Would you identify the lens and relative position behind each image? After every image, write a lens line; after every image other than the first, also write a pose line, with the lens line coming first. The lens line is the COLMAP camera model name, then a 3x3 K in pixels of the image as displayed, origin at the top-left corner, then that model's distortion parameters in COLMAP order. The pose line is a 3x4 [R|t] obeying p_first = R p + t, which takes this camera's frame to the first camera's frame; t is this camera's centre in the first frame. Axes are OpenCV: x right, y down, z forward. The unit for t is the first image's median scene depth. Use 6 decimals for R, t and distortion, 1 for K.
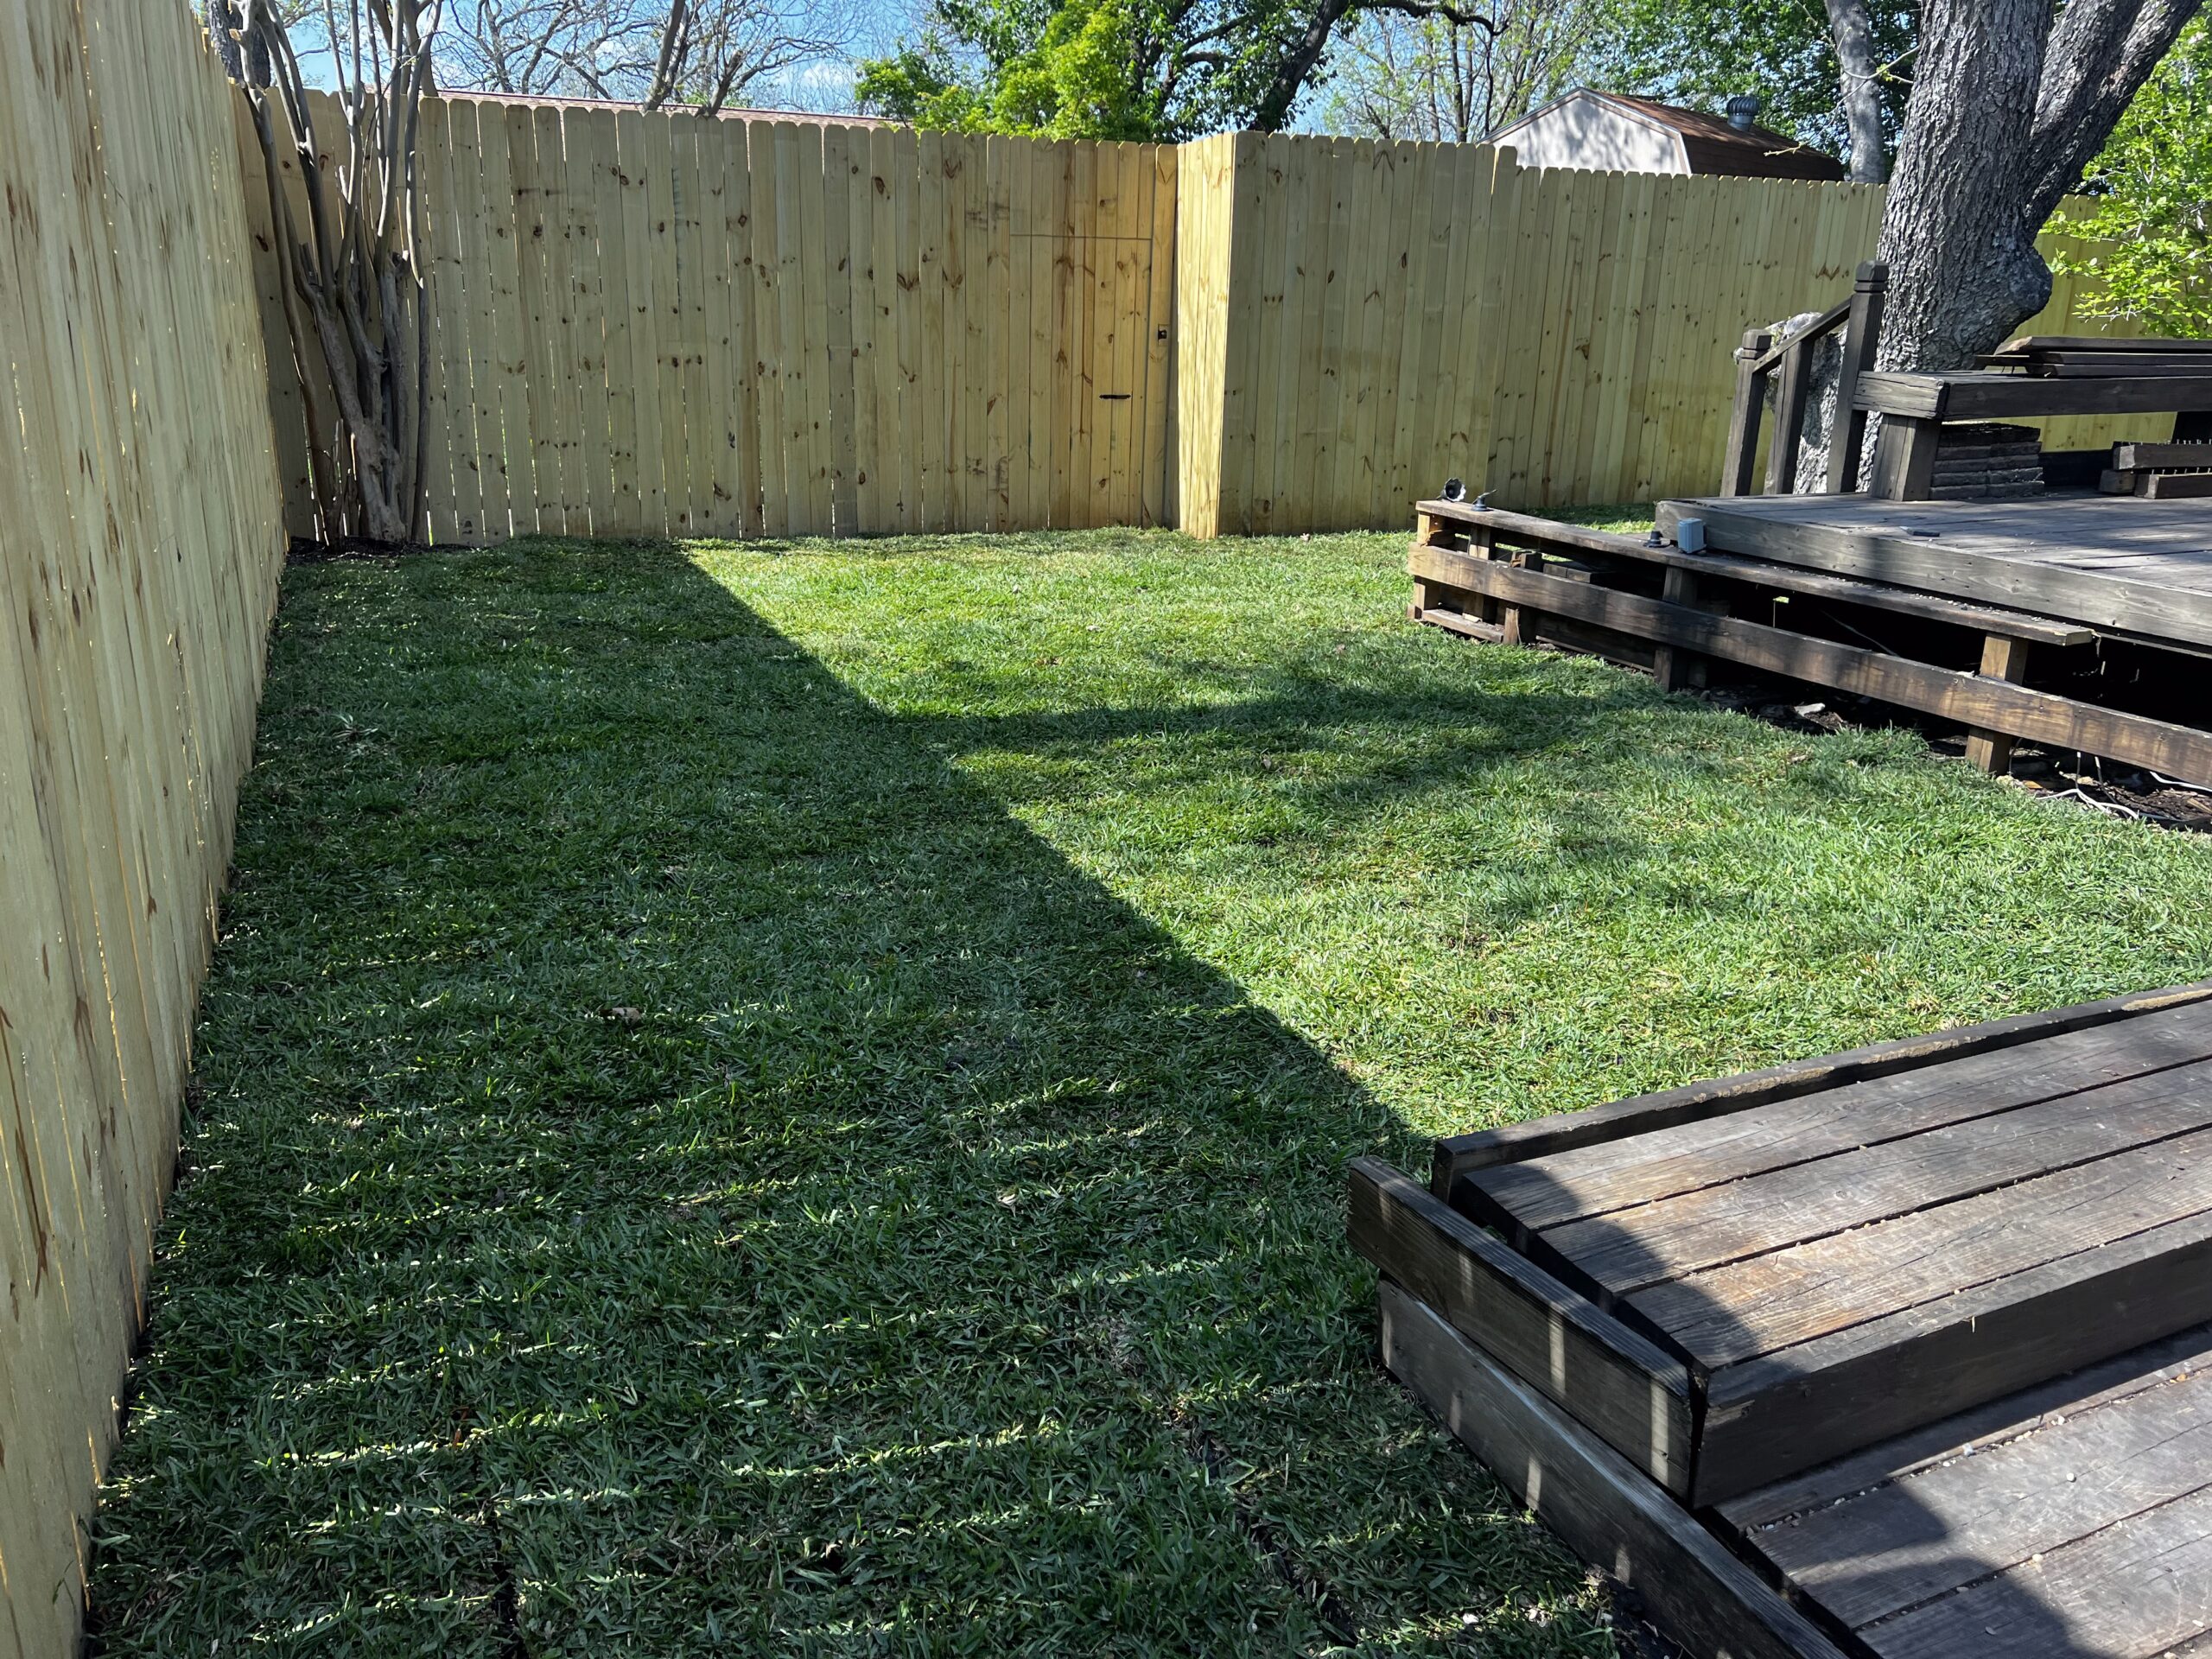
lens RADIAL K [[1668.2, 0, 1111.9], [0, 1668.2, 820.9], [0, 0, 1]] dist [0.031481, -0.053561]
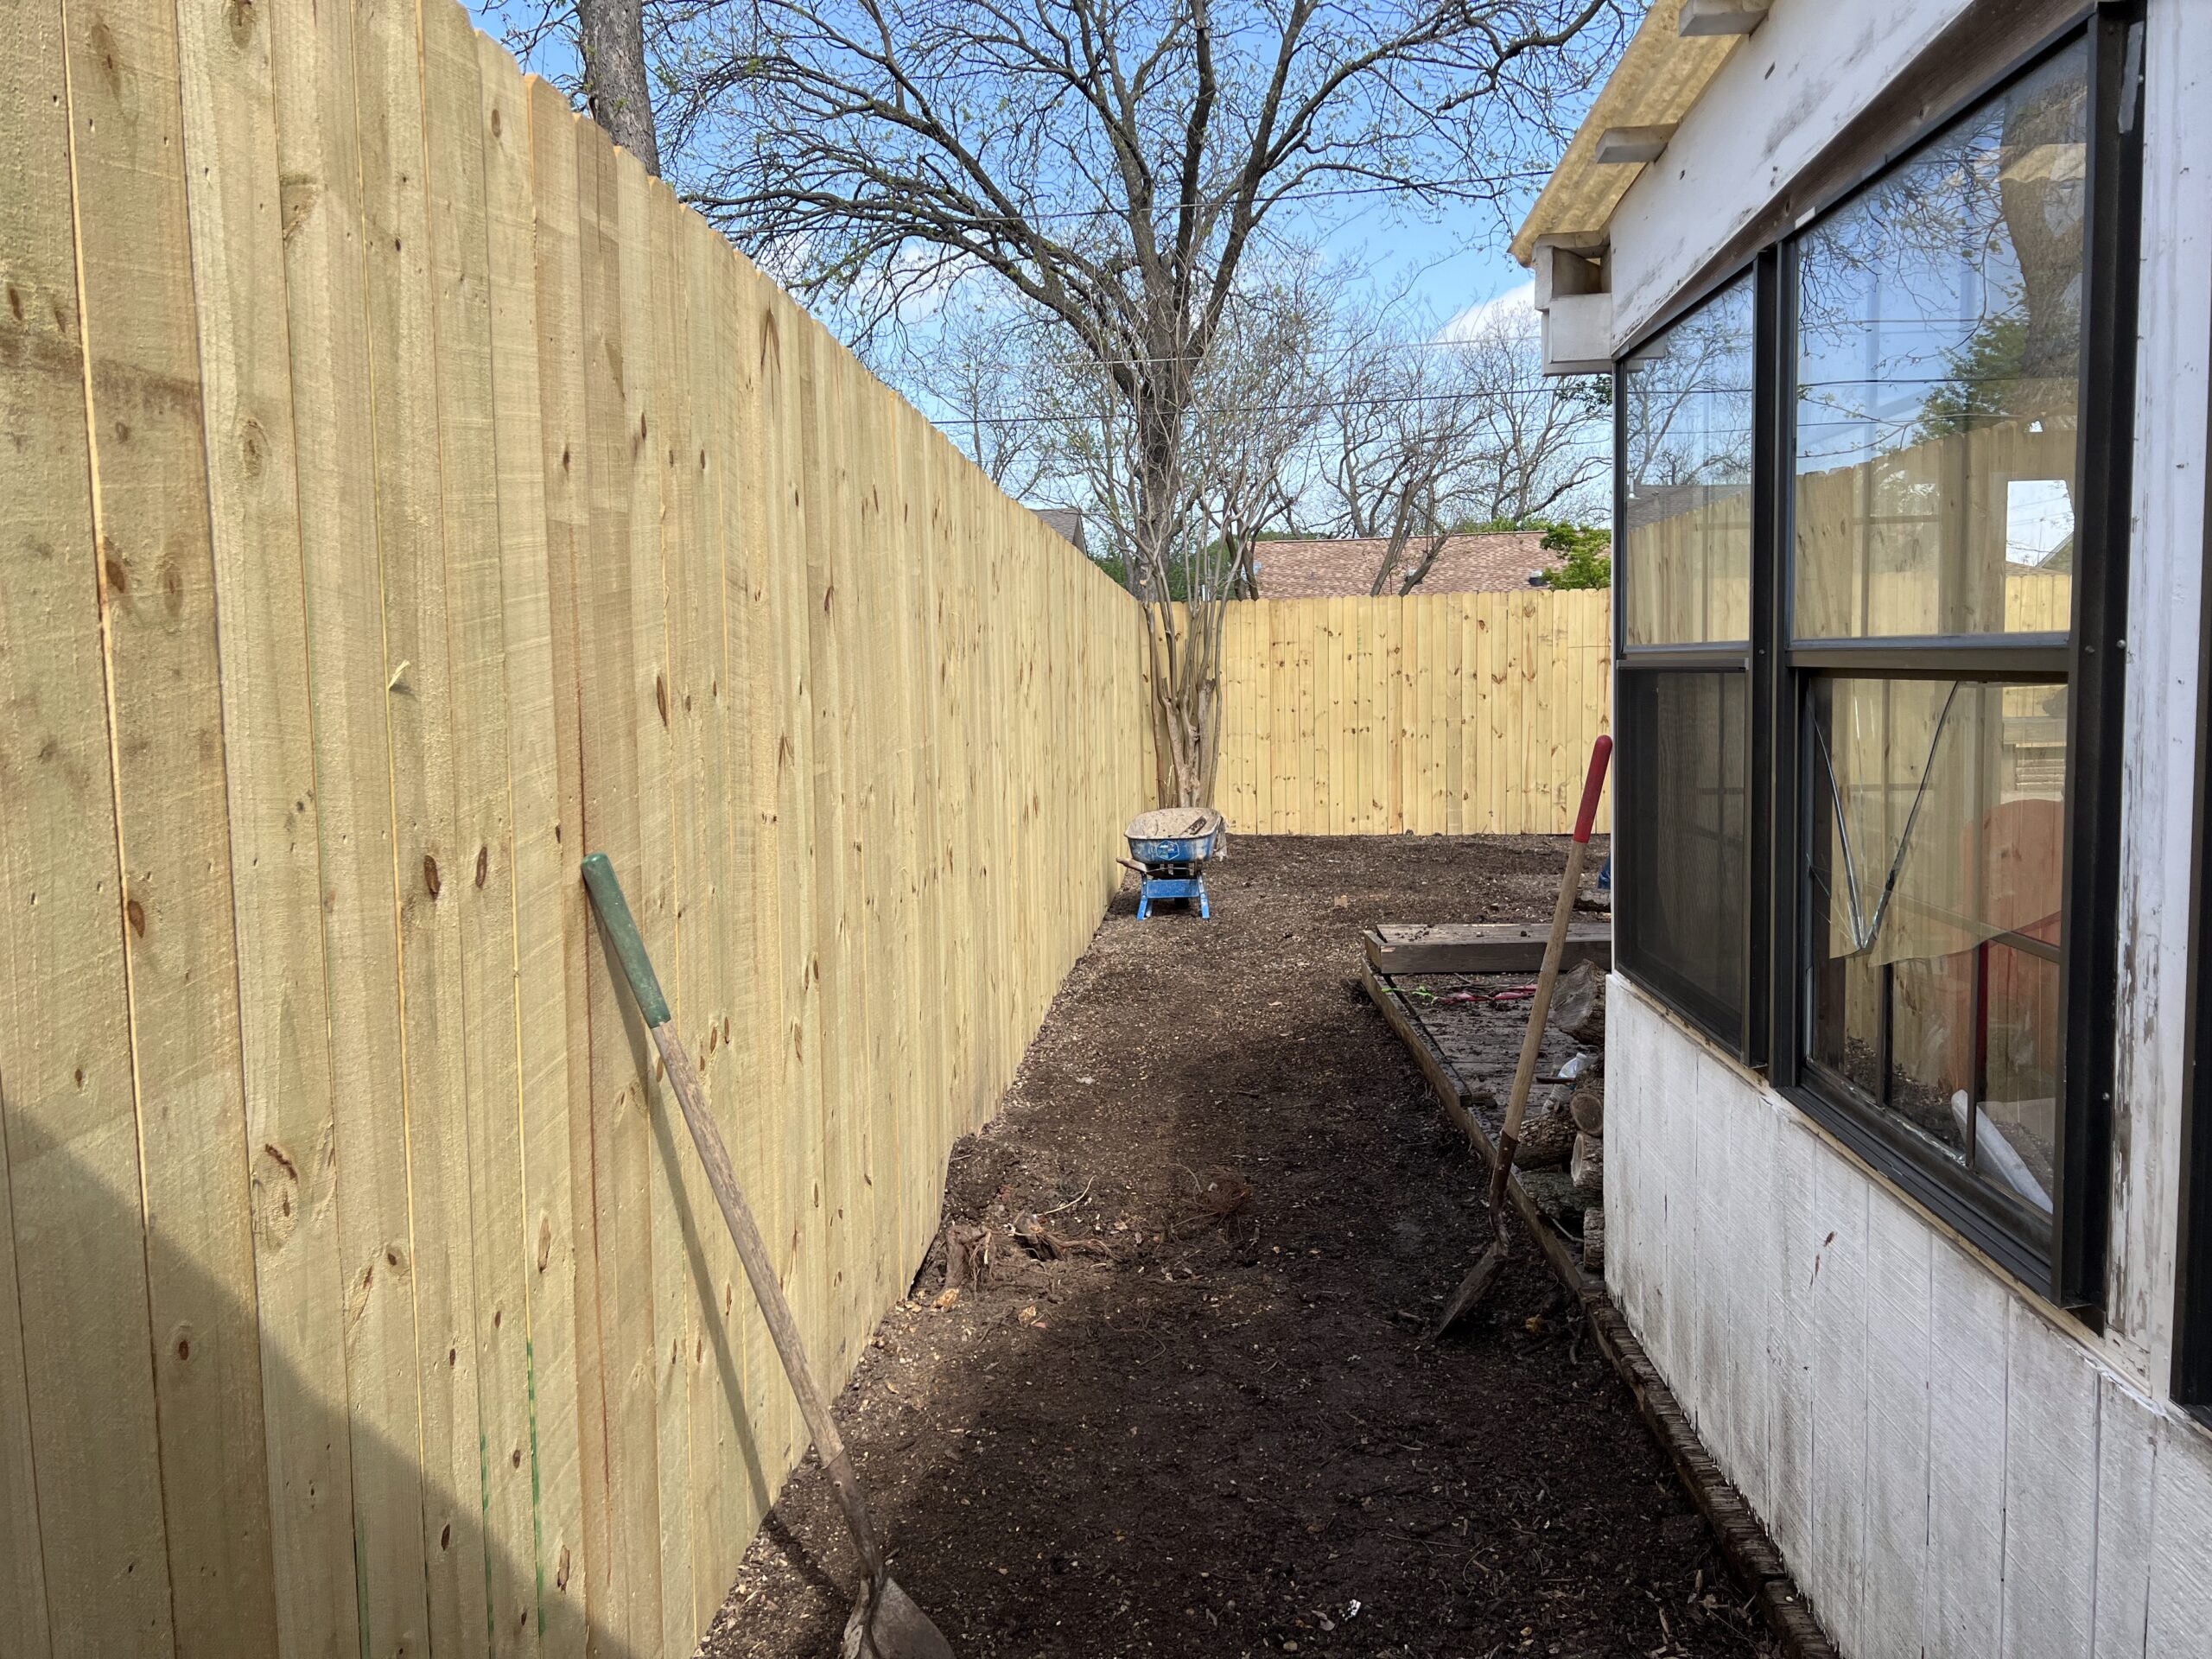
lens RADIAL K [[1665.1, 0, 1104.8], [0, 1665.1, 819.9], [0, 0, 1]] dist [0.001231, 0.000075]
pose [[0.882697, -0.005406, -0.469911, 0.498363], [-0.096185, 0.976687, -0.191912, 0.266961], [0.459994, 0.214599, 0.861599, -0.906894]]
